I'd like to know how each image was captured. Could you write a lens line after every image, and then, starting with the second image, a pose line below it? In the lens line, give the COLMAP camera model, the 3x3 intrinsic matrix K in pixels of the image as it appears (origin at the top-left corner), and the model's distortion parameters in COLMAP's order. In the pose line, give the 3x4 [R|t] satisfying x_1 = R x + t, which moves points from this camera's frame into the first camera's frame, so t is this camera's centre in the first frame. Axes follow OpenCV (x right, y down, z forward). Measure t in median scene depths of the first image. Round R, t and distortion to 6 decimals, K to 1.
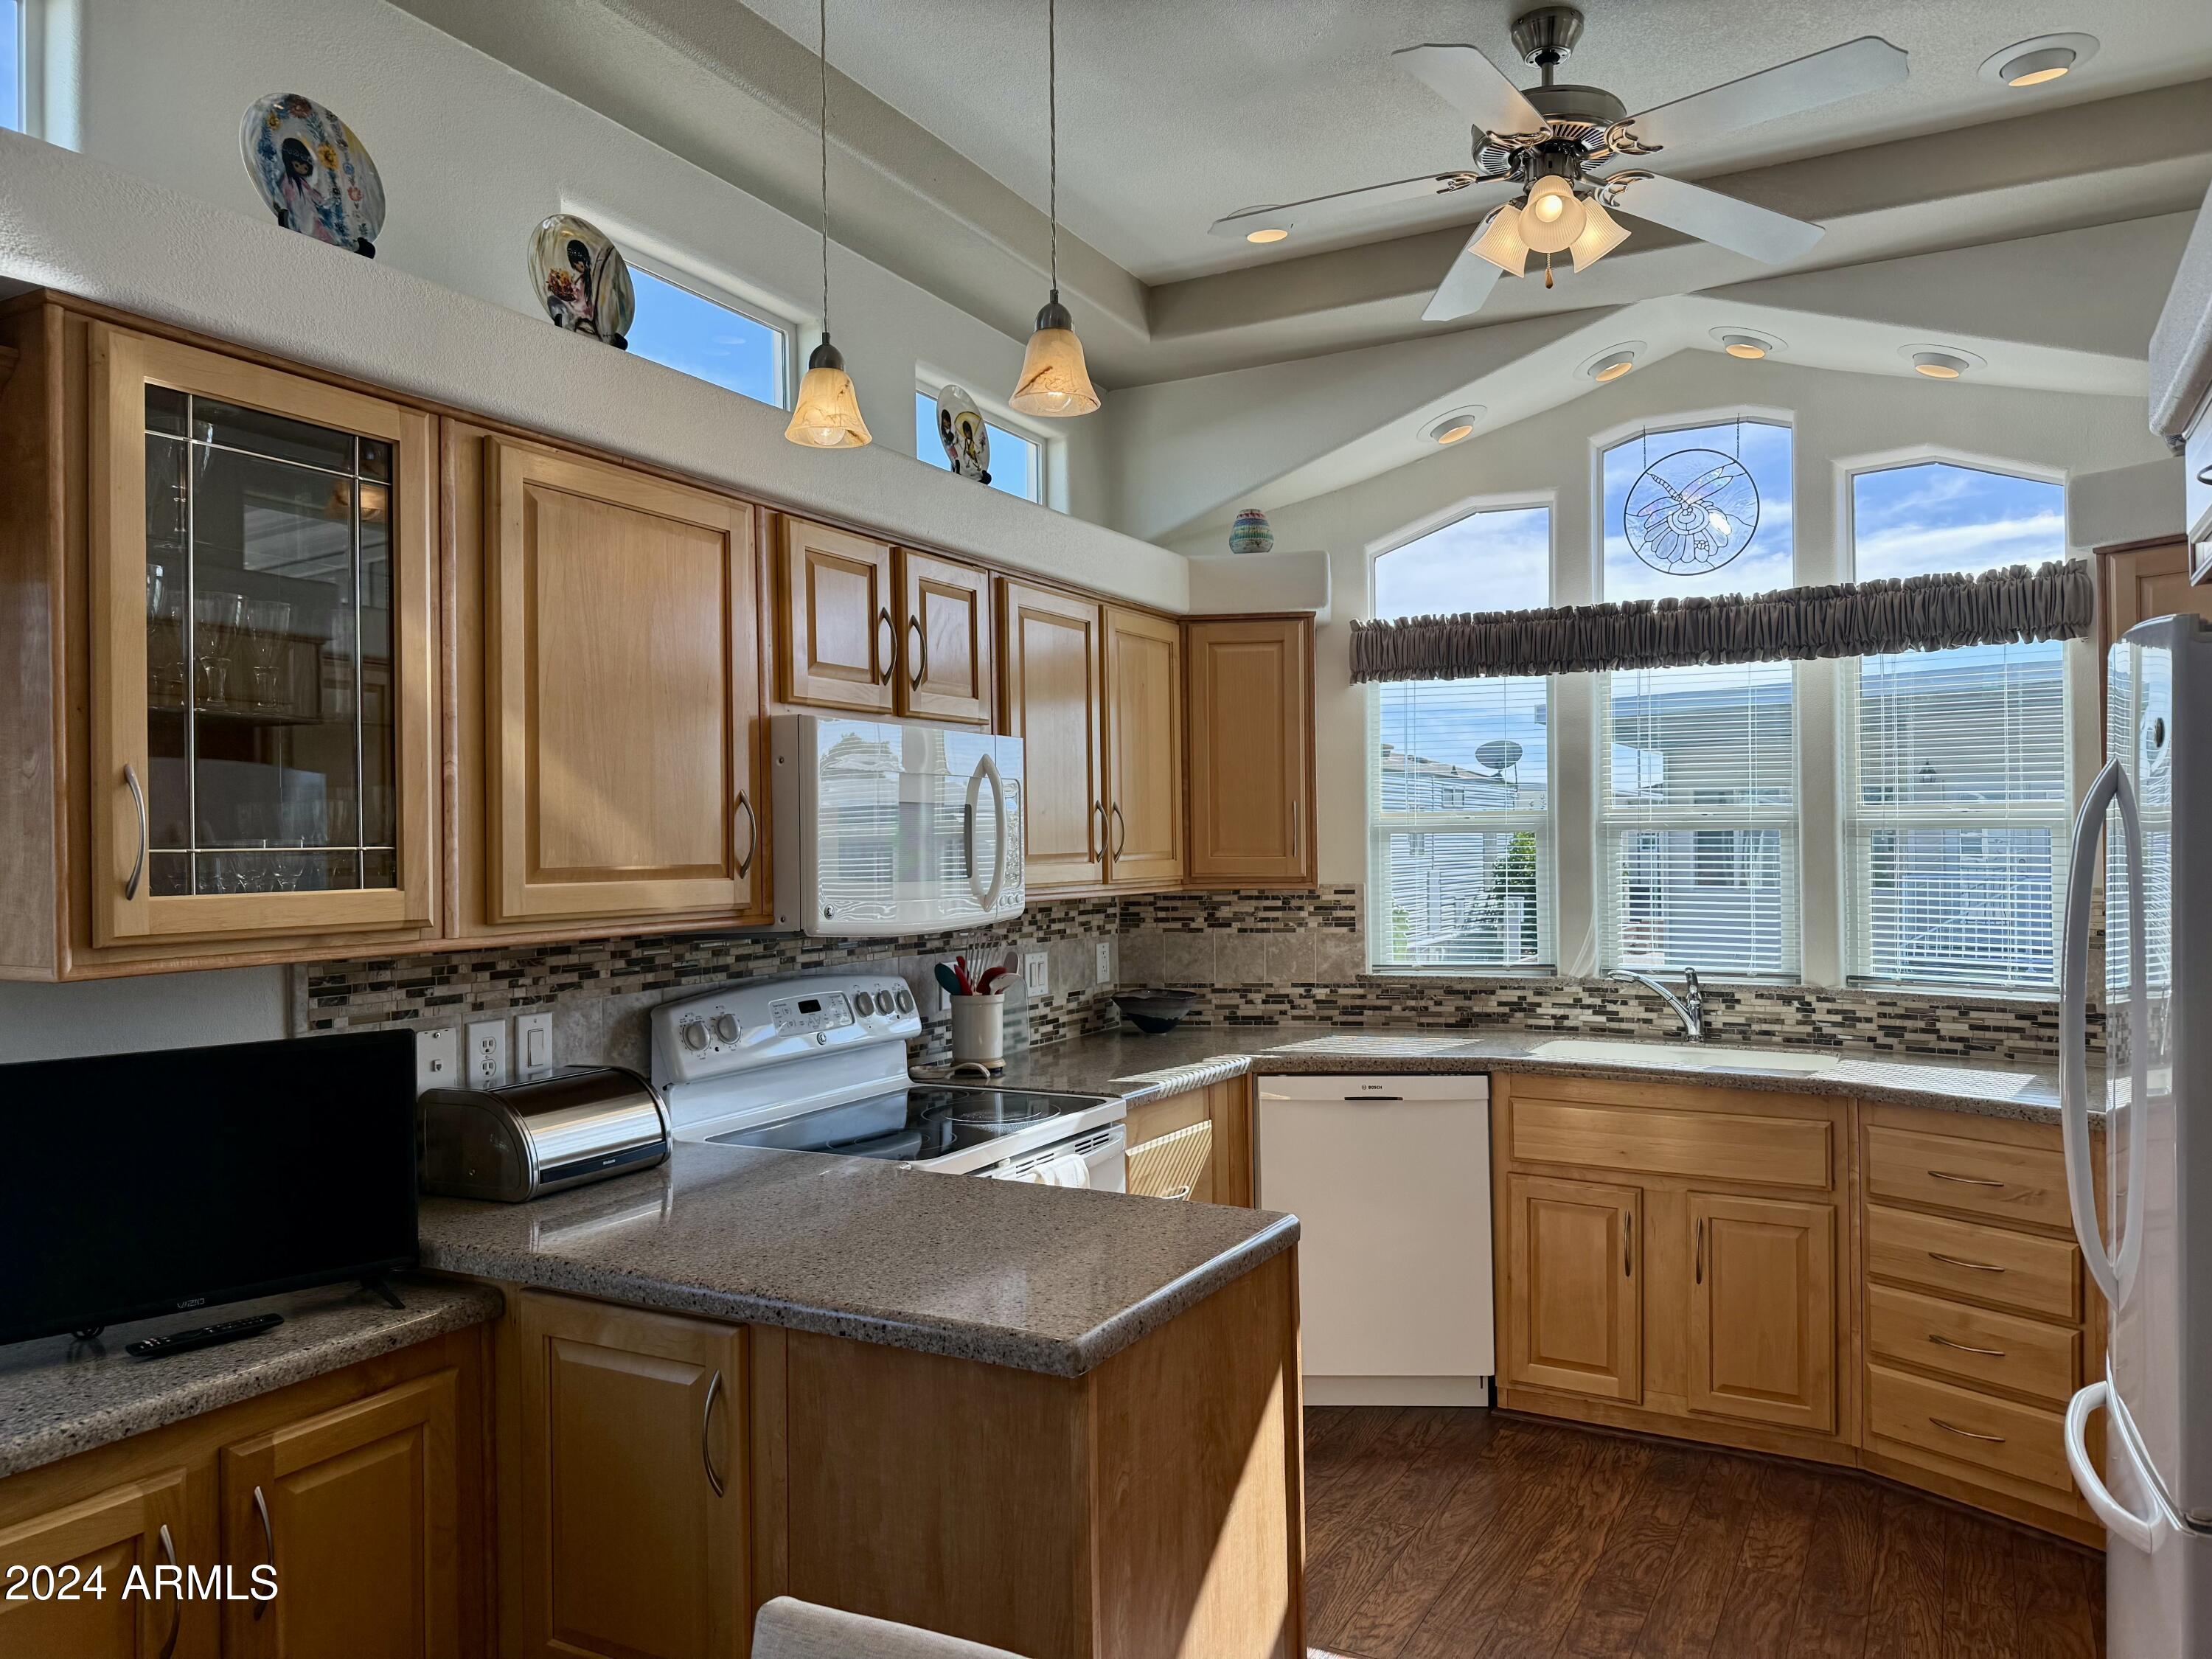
lens RADIAL K [[1553.1, 0, 1101.8], [0, 1553.1, 829.5], [0, 0, 1]] dist [0.046700, -0.059727]
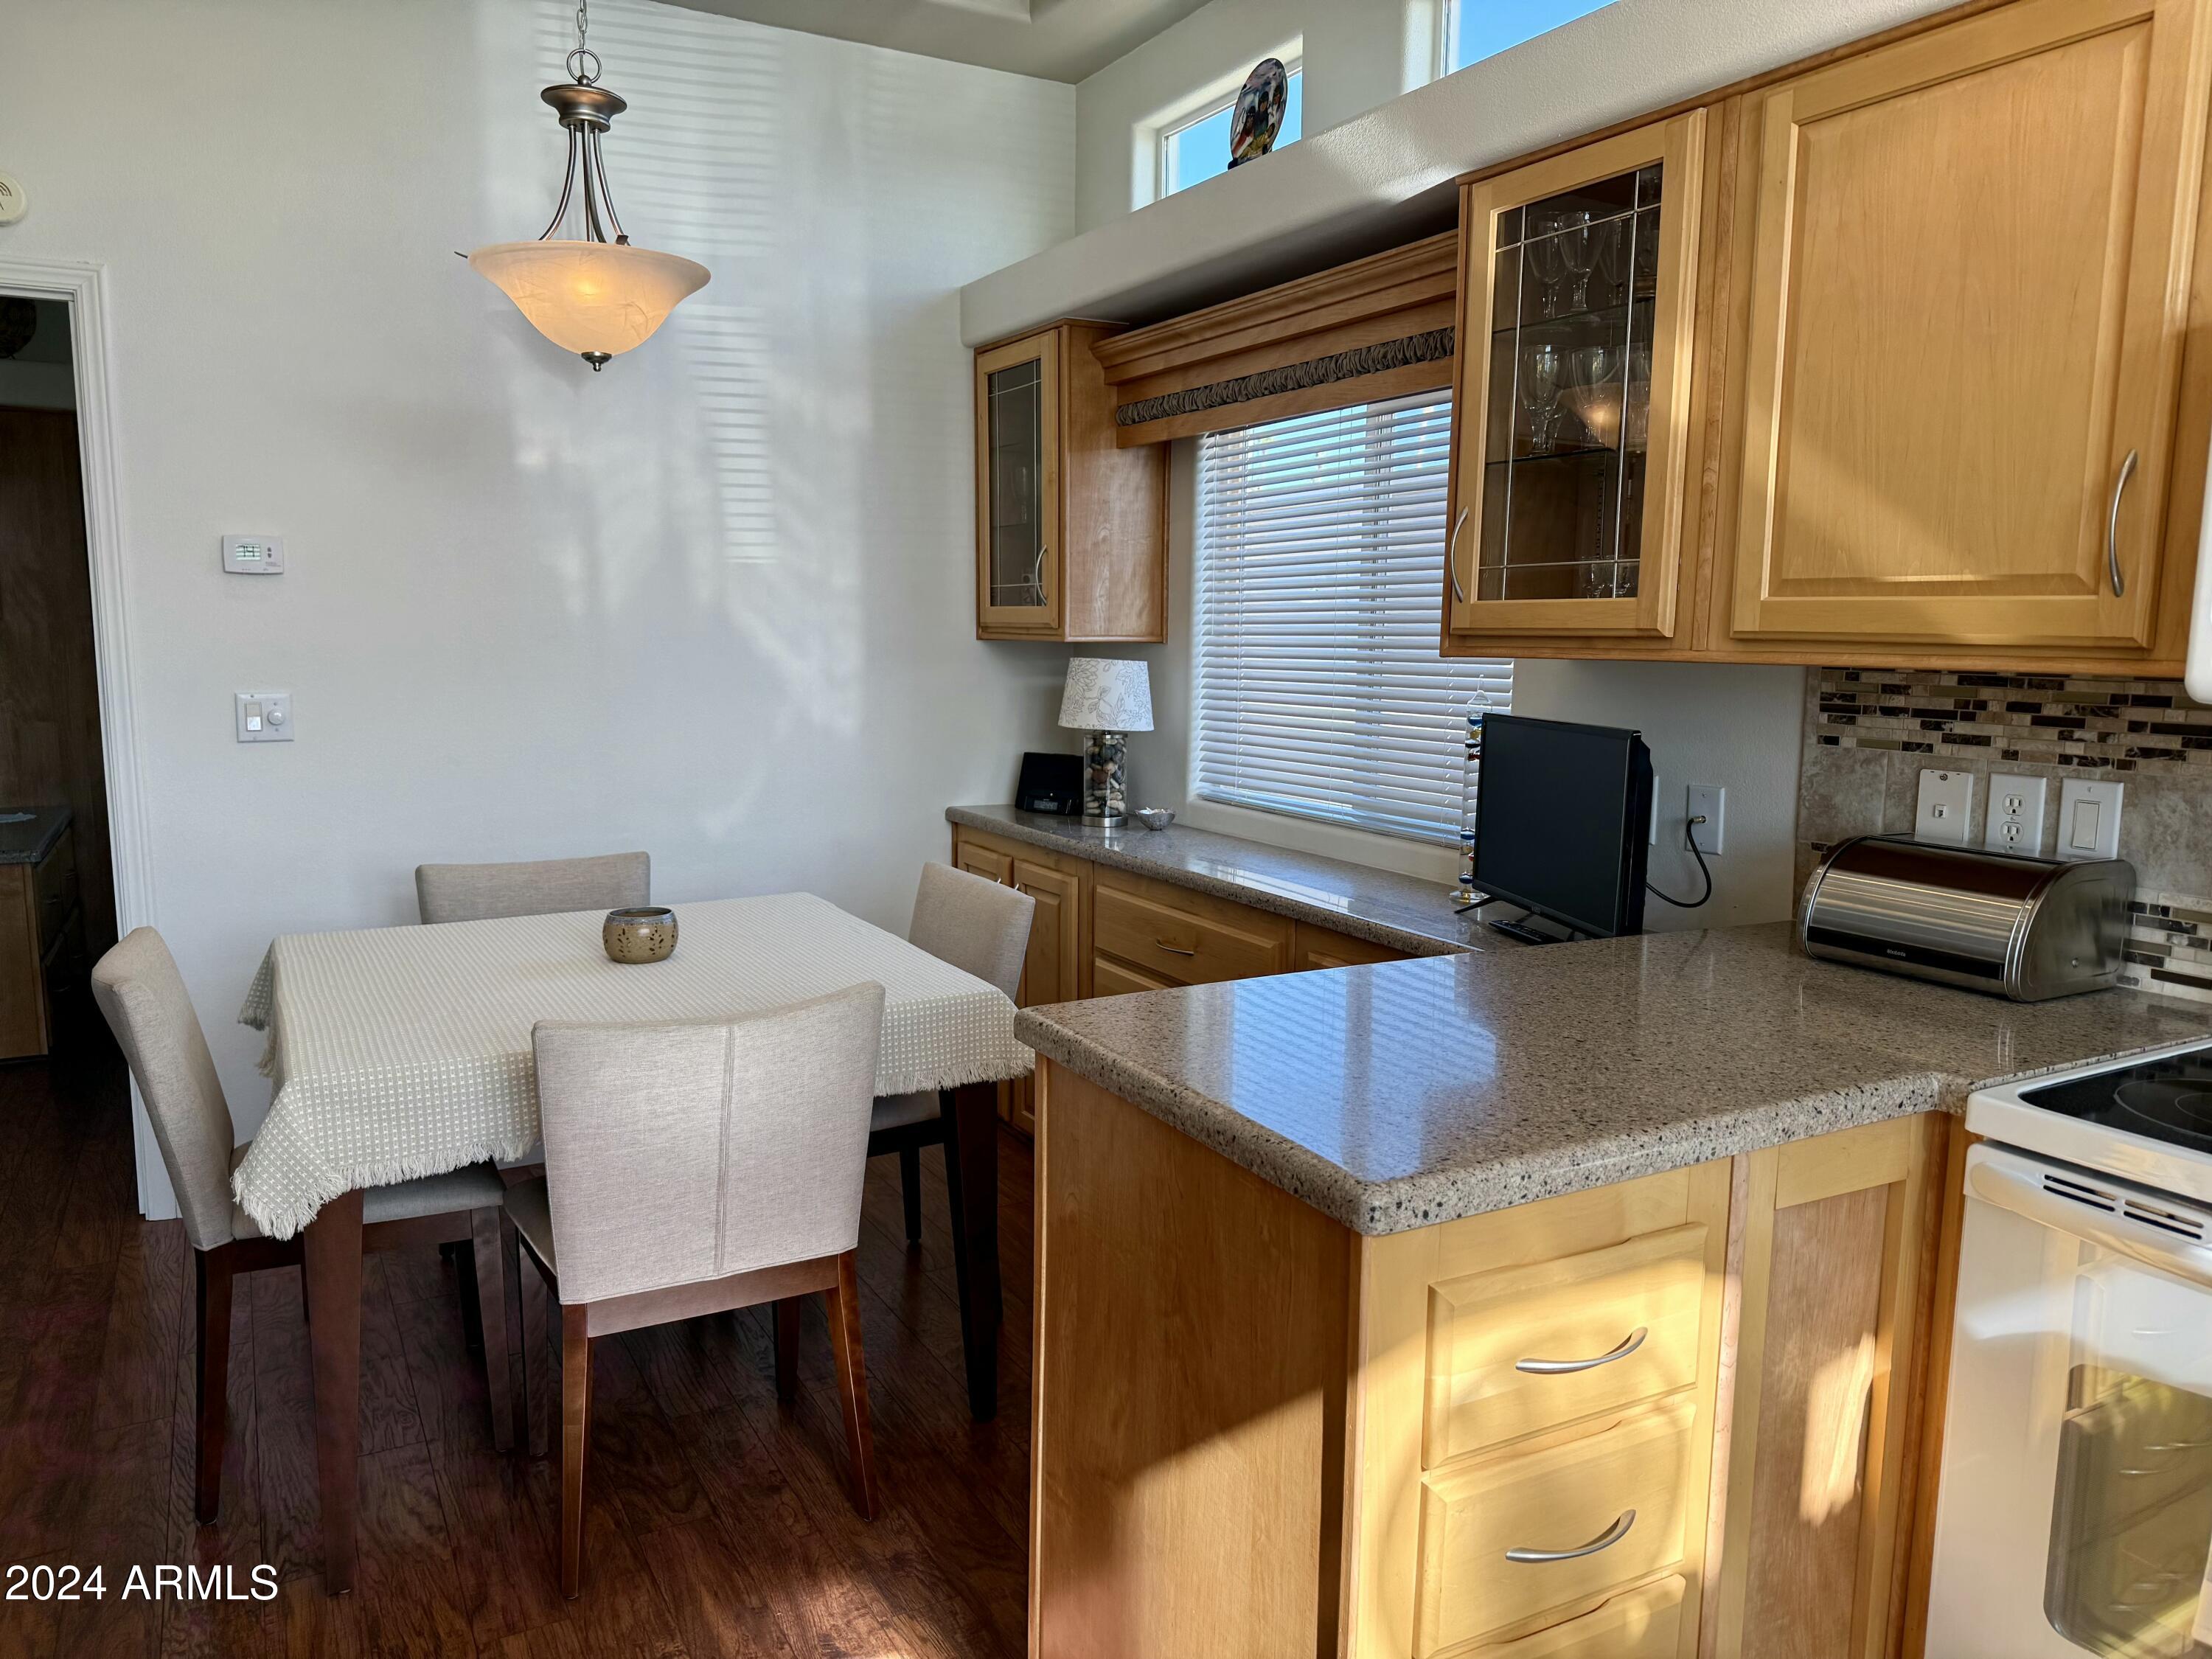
lens RADIAL K [[1553.1, 0, 1099.8], [0, 1553.1, 850.6], [0, 0, 1]] dist [0.046700, -0.059727]
pose [[-0.538929, 0.128806, -0.832445, 0.817741], [0.005109, 0.988721, 0.149680, 0.057354], [0.842336, 0.076414, -0.533509, 1.570366]]
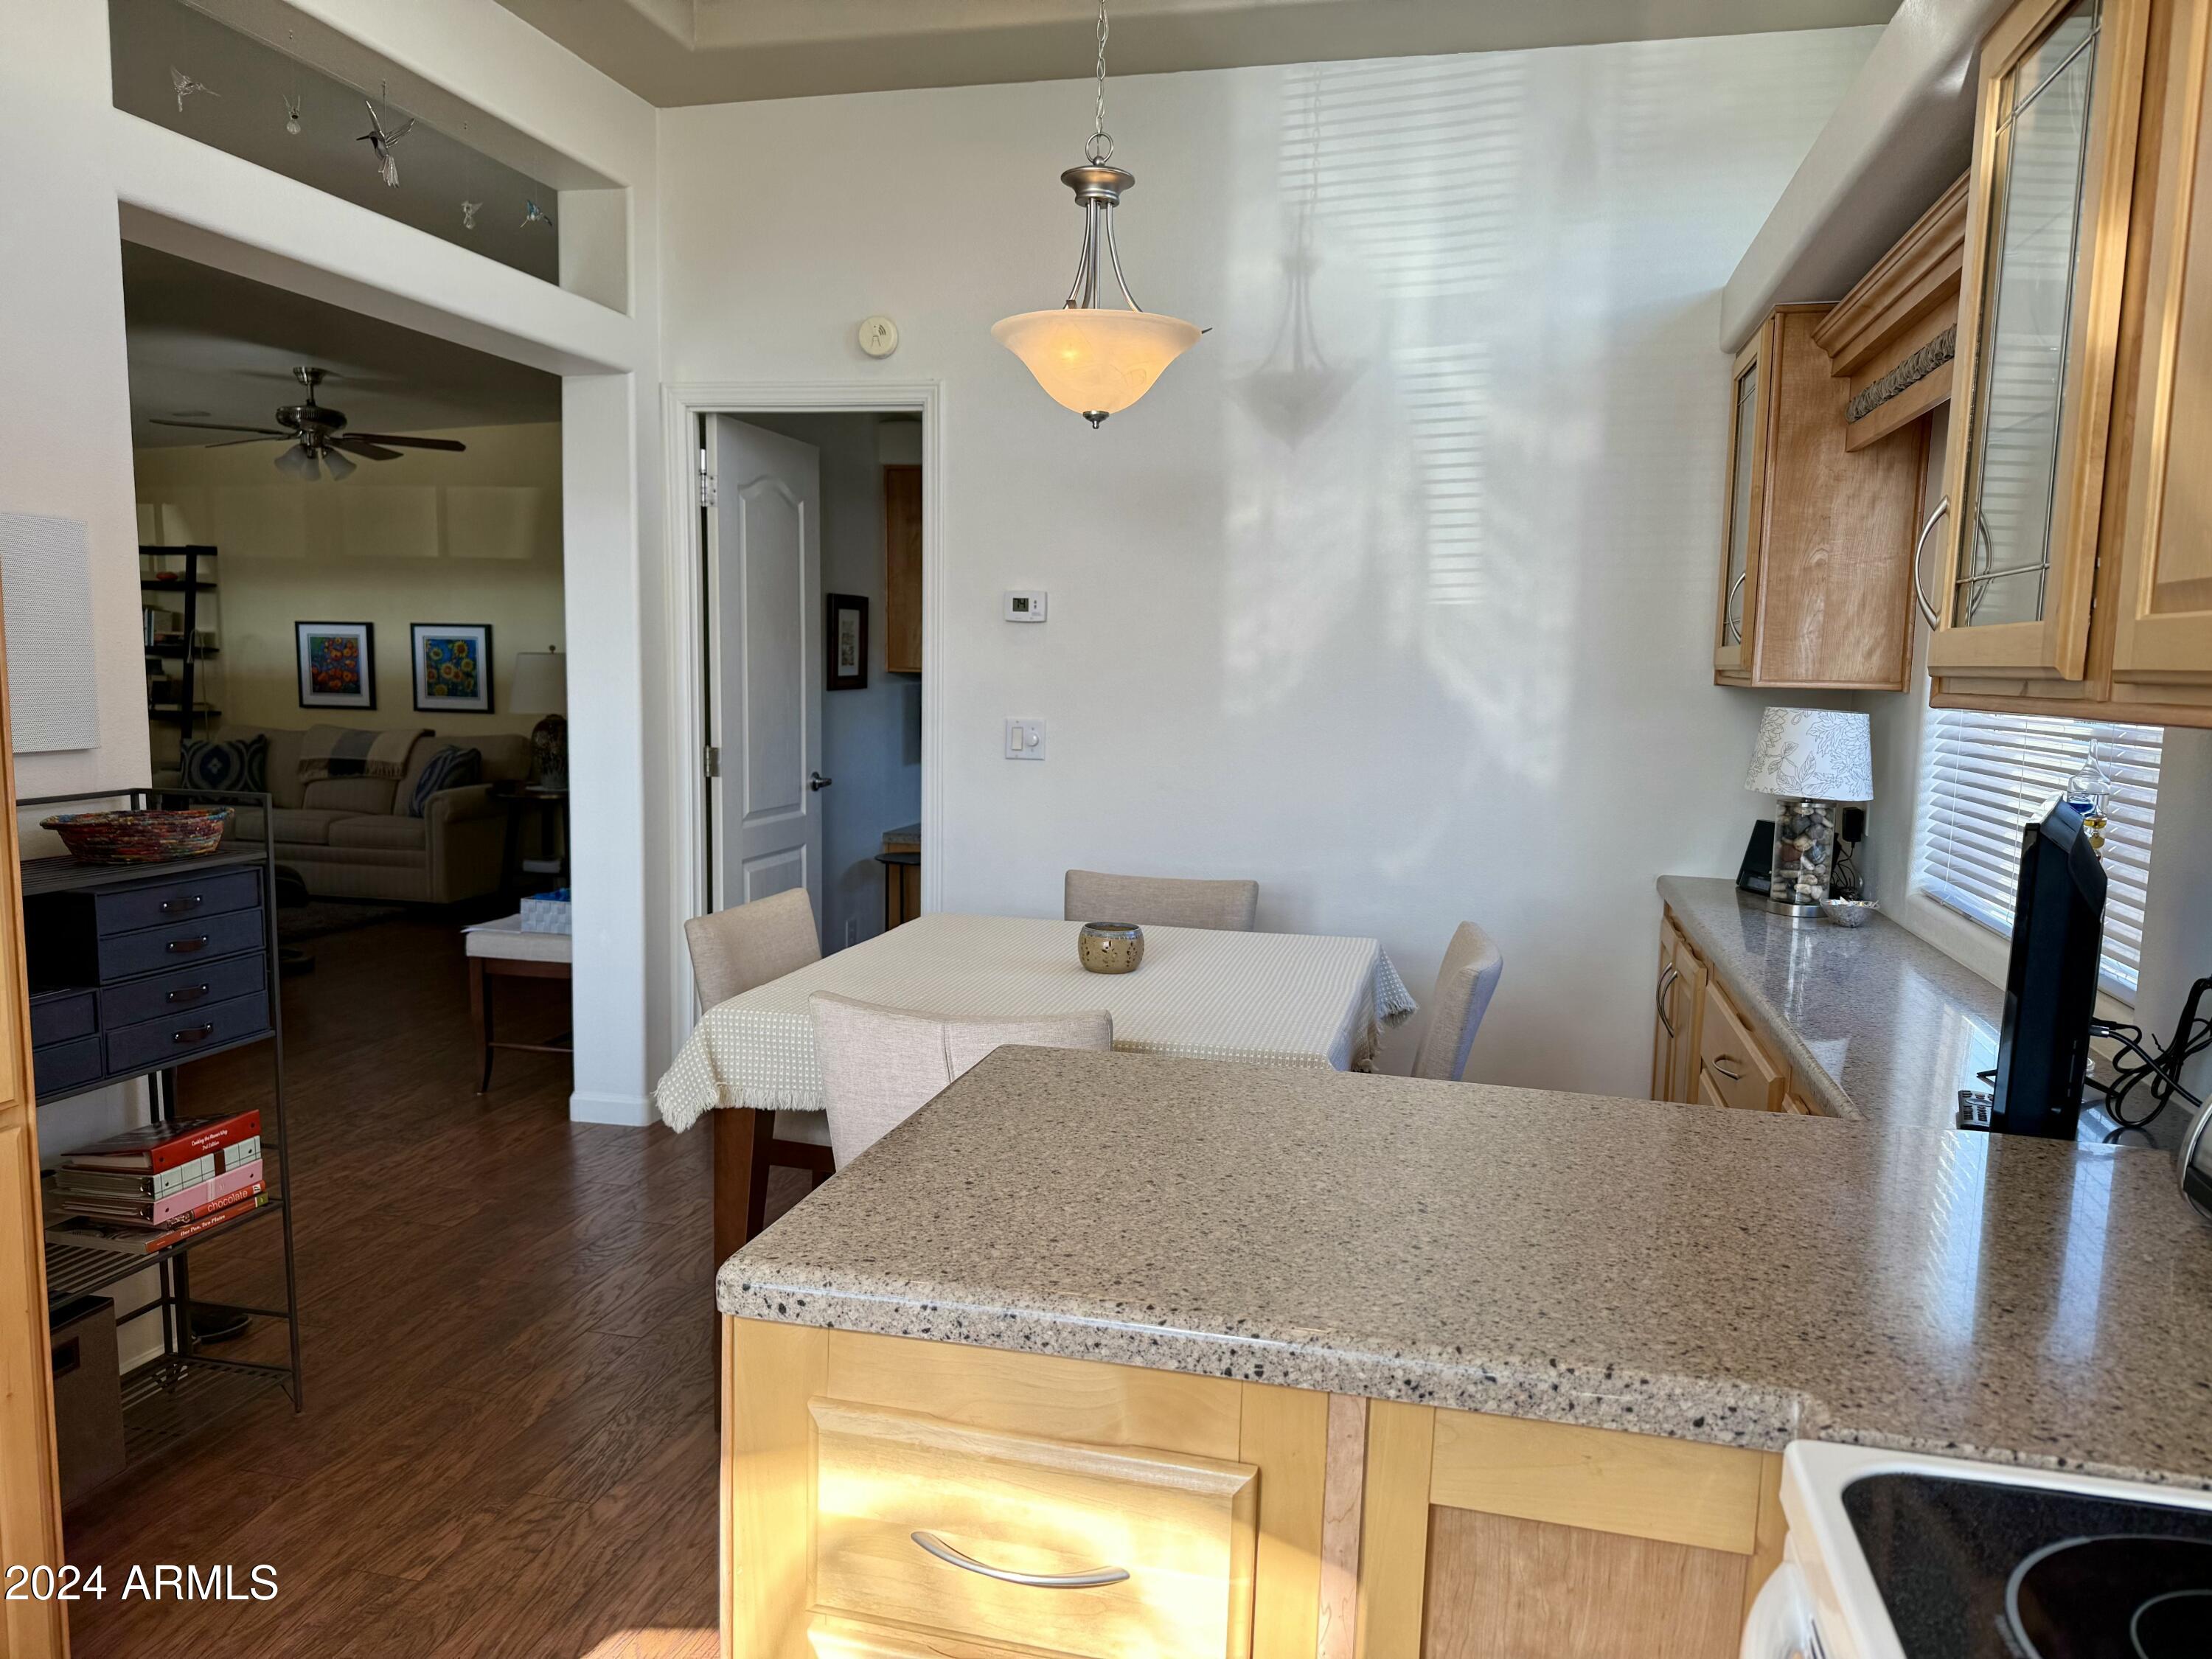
lens RADIAL K [[1553.1, 0, 1093.5], [0, 1553.1, 842.4], [0, 0, 1]] dist [0.046700, -0.059727]
pose [[-0.970152, 0.021880, -0.241510, 0.168446], [-0.005052, 0.993882, 0.110335, 0.075884], [0.242446, 0.108261, -0.964105, 1.952124]]
